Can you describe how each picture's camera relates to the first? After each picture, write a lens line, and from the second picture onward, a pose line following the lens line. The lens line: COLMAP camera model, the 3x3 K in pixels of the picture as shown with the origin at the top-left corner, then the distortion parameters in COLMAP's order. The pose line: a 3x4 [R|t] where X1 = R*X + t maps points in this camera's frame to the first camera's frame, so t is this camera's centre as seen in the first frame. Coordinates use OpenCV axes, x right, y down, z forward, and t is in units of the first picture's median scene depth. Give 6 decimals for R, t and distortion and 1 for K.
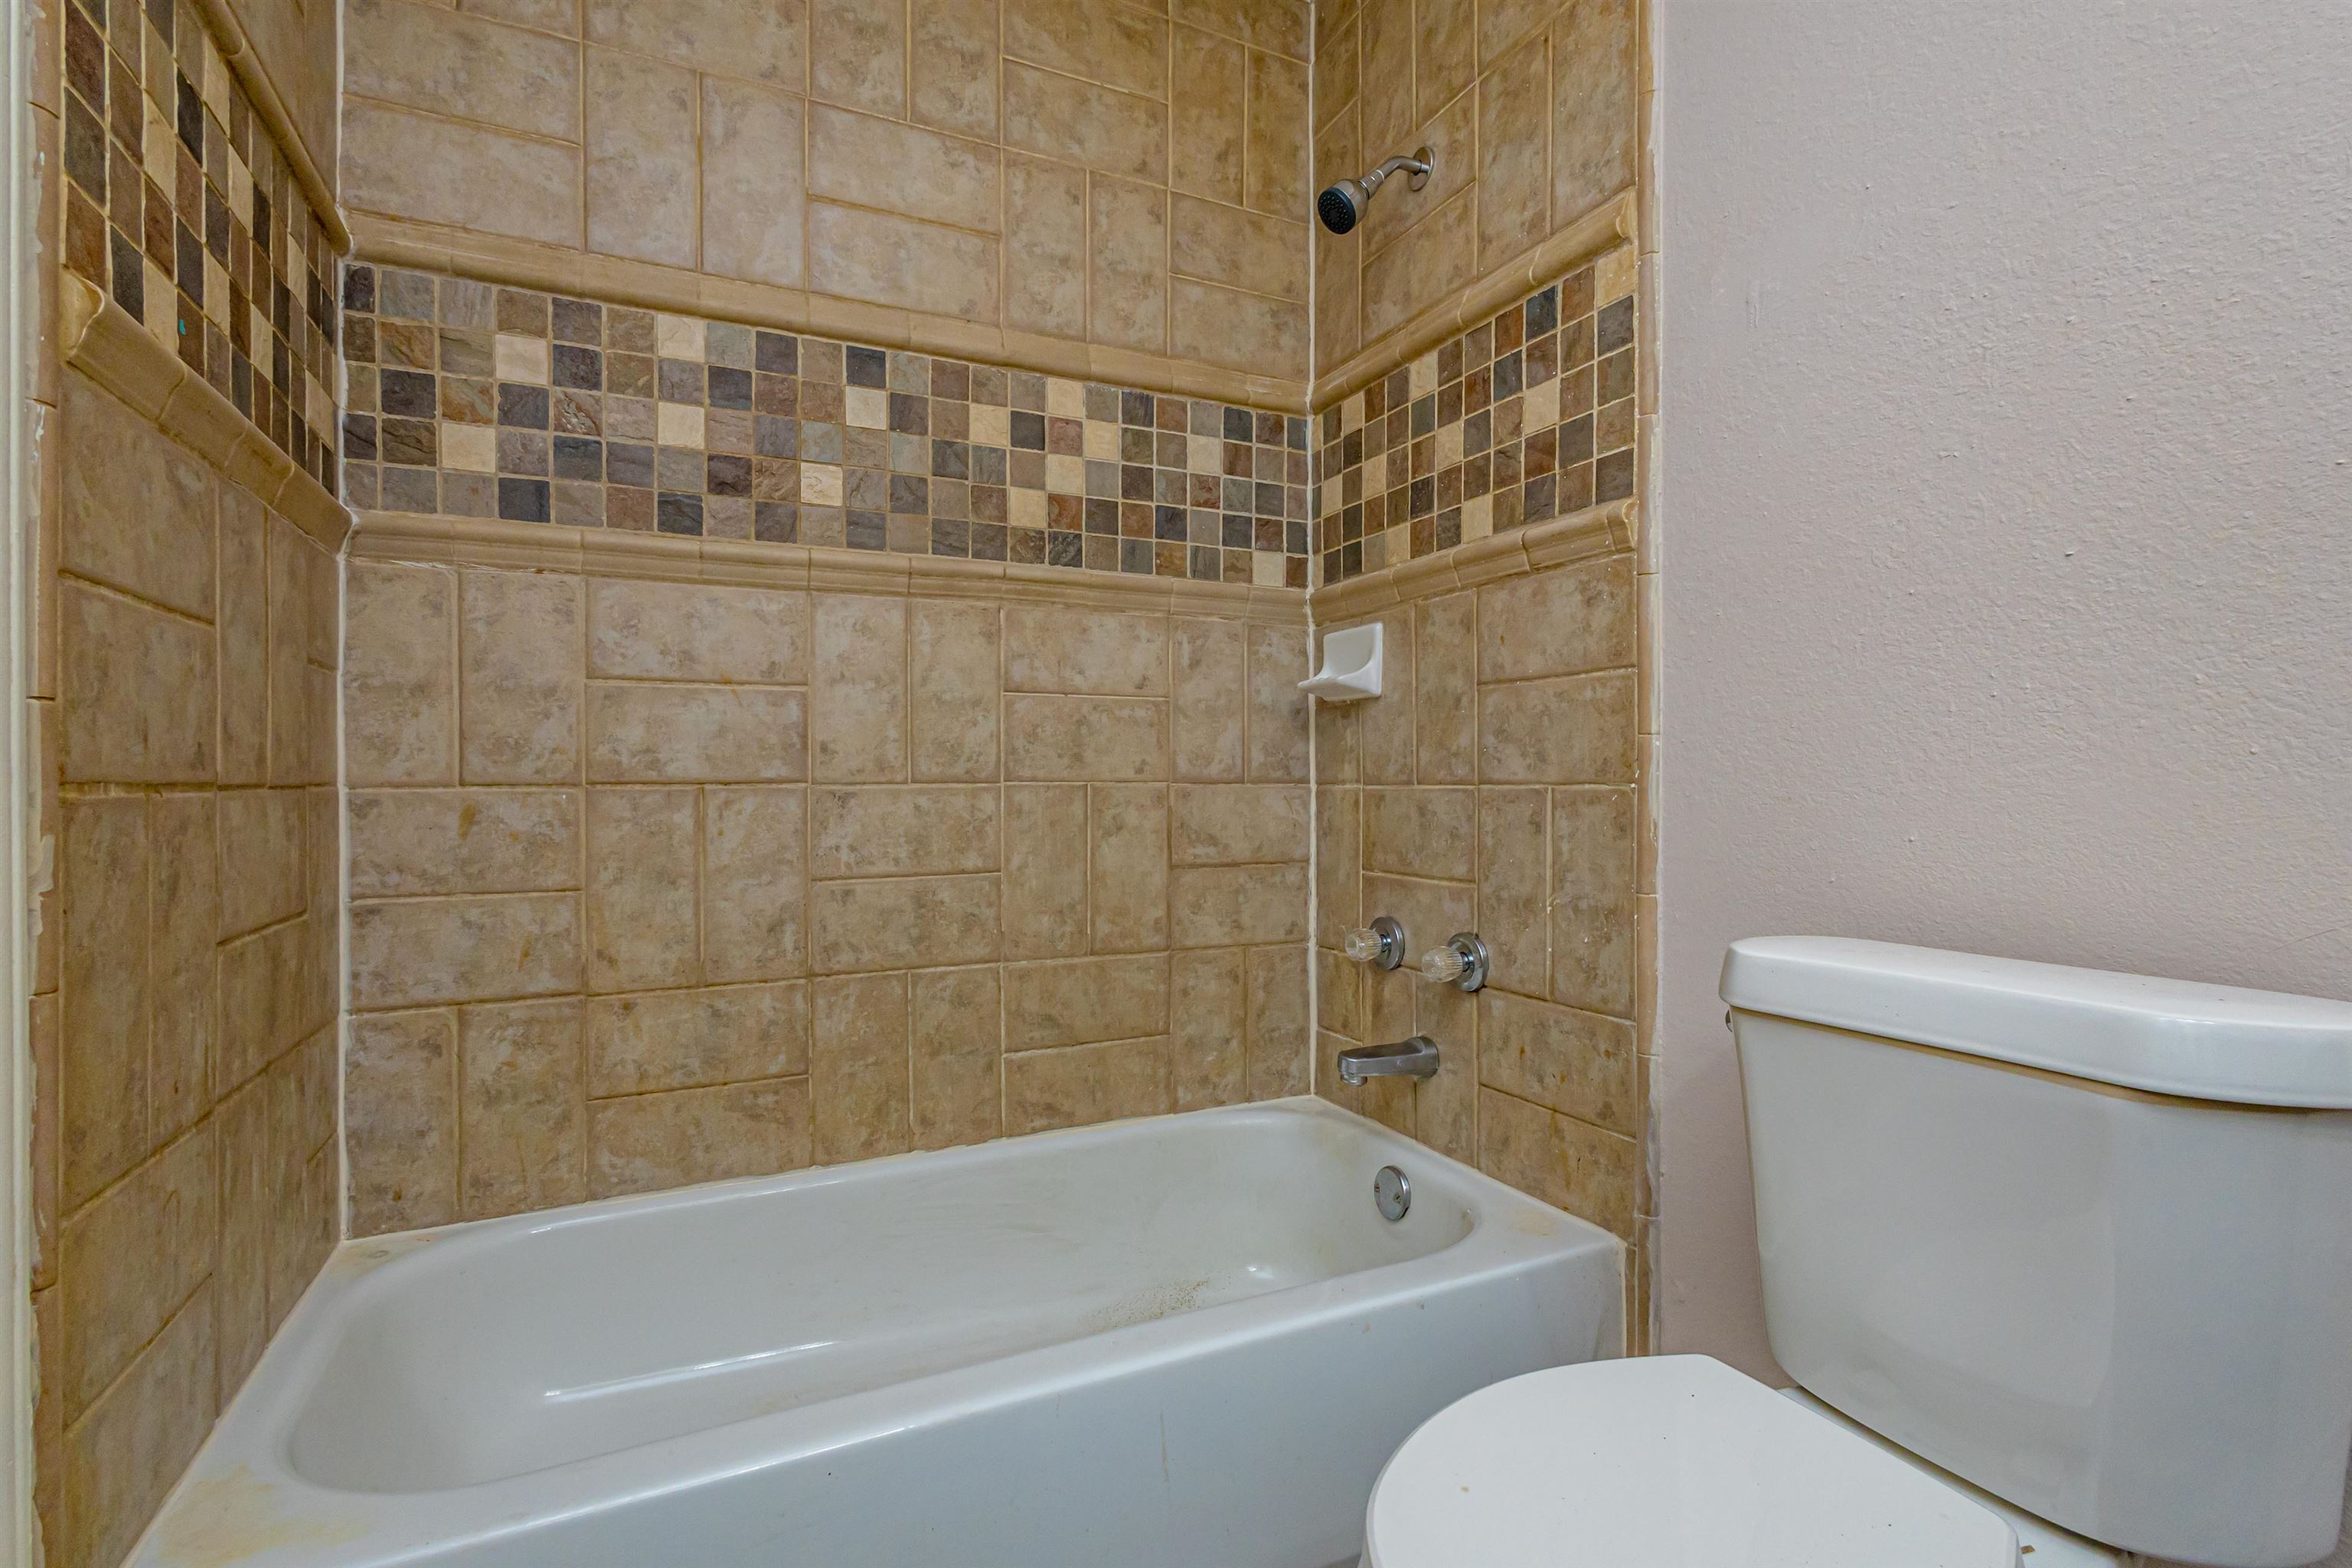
lens RADIAL K [[1098.2, 0, 1181.9], [0, 1098.2, 784.2], [0, 0, 1]] dist [0.012972, -0.000331]
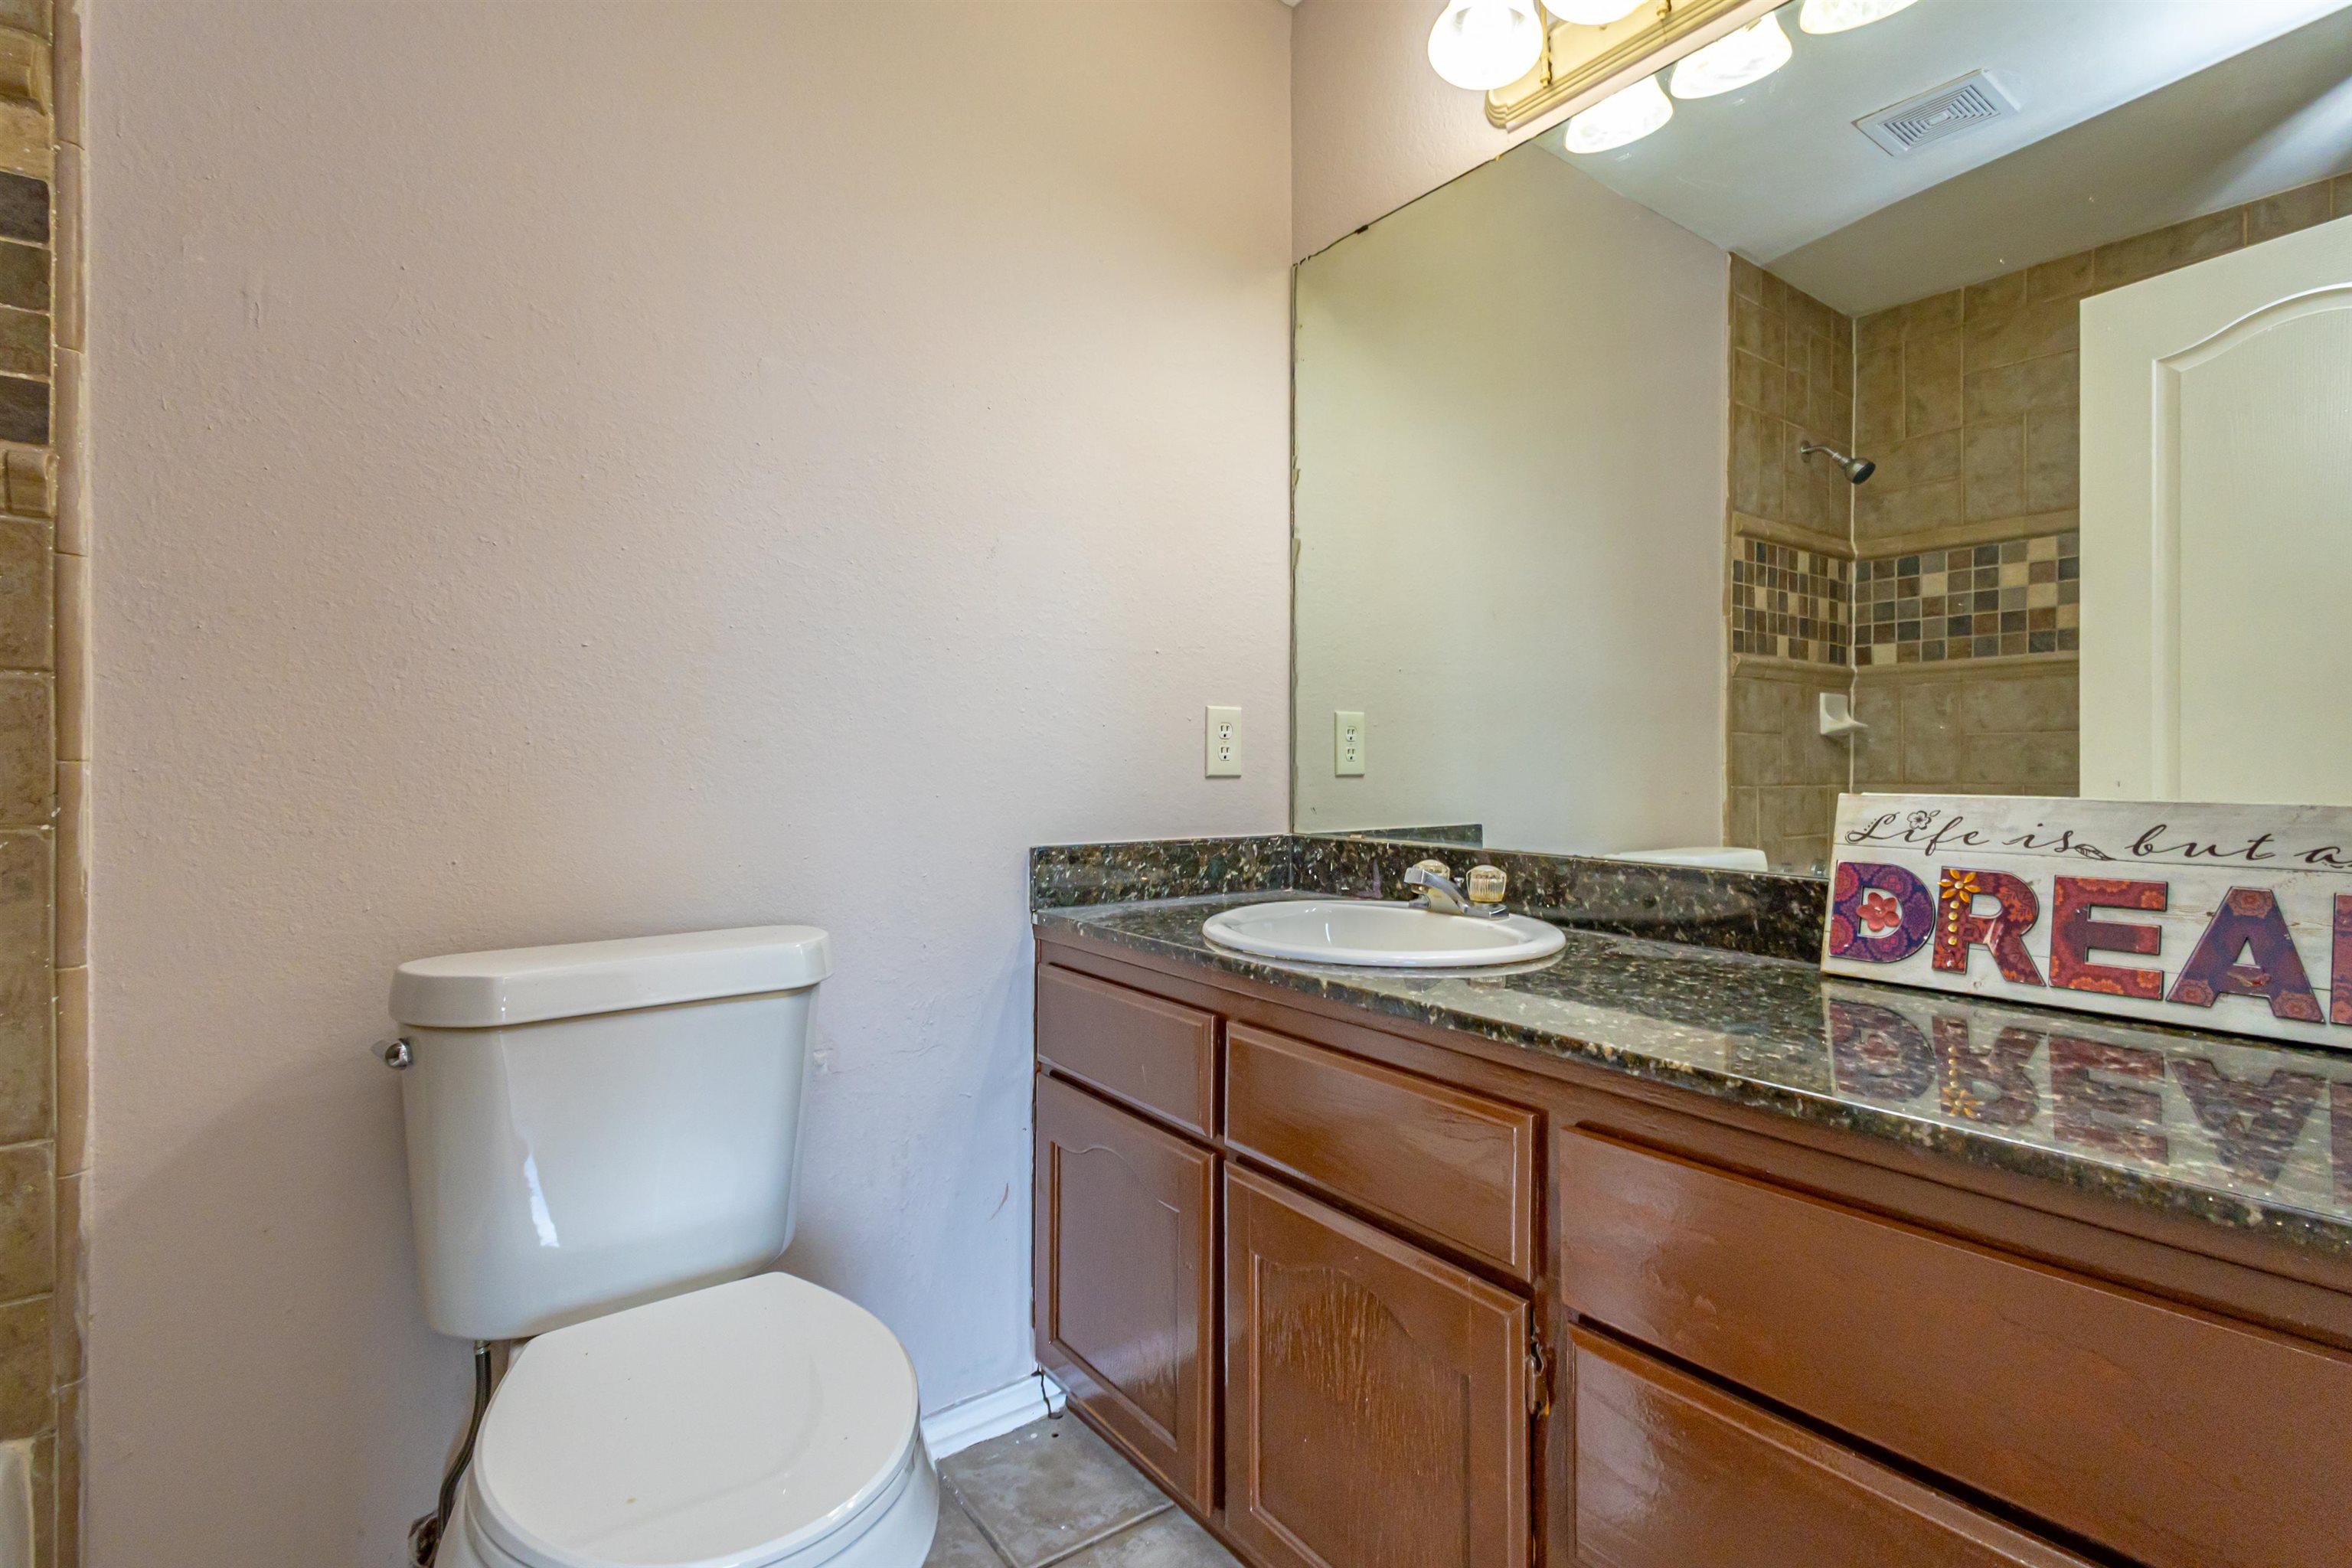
lens RADIAL K [[1098.2, 0, 1181.9], [0, 1098.2, 784.2], [0, 0, 1]] dist [0.012972, -0.000331]
pose [[-0.190135, -0.008633, 0.981720, -0.493783], [0.007959, 0.999915, 0.010334, -0.030413], [-0.981726, 0.009778, -0.190050, 0.379755]]
